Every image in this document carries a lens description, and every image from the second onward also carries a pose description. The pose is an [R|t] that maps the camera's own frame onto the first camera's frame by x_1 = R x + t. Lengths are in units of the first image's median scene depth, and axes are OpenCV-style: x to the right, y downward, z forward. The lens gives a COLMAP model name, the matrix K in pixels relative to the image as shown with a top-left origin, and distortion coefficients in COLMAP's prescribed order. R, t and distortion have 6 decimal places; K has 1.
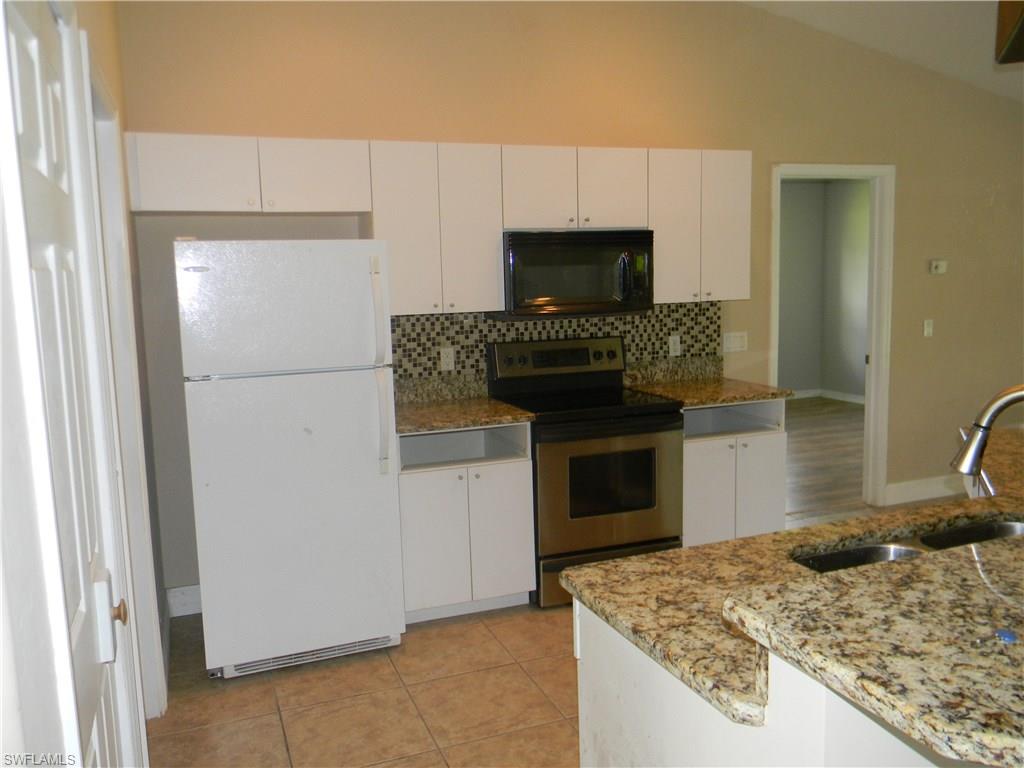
lens RADIAL K [[834.4, 0, 511.9], [0, 834.4, 391.6], [0, 0, 1]] dist [0.002294, -0.007446]
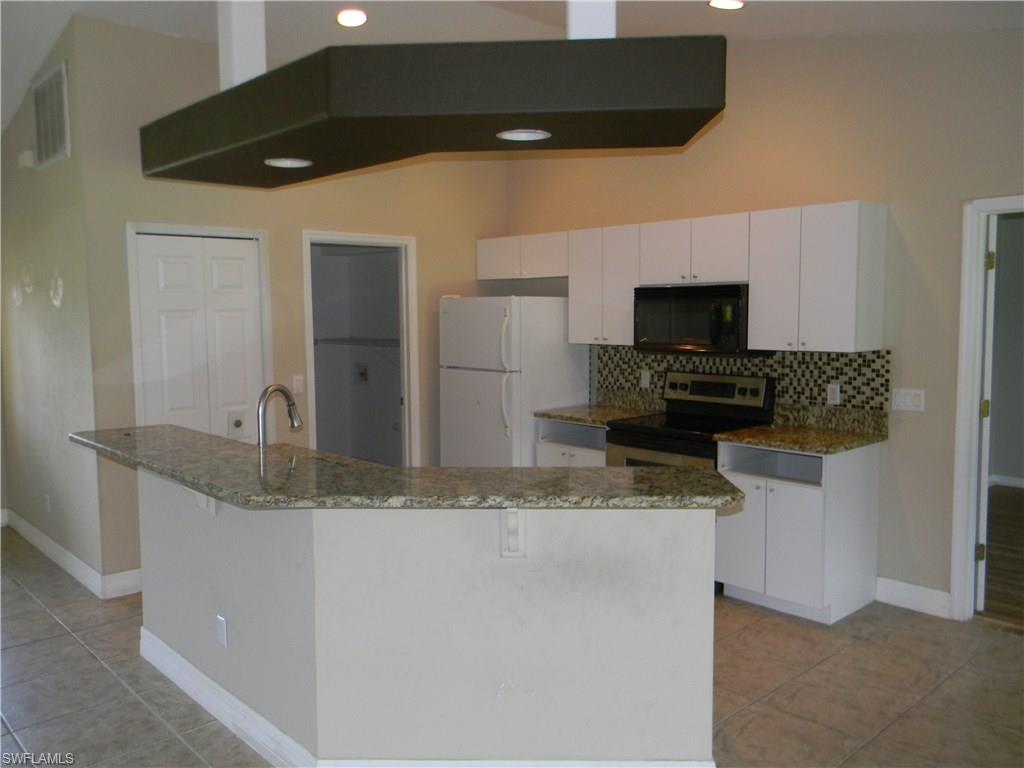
lens RADIAL K [[834.4, 0, 513.5], [0, 834.4, 377.5], [0, 0, 1]] dist [0.002294, -0.007446]
pose [[0.378152, 0.098742, -0.920462, 0.996192], [-0.136283, 0.989400, 0.050149, -0.074347], [0.915657, 0.106480, 0.387601, 0.261062]]
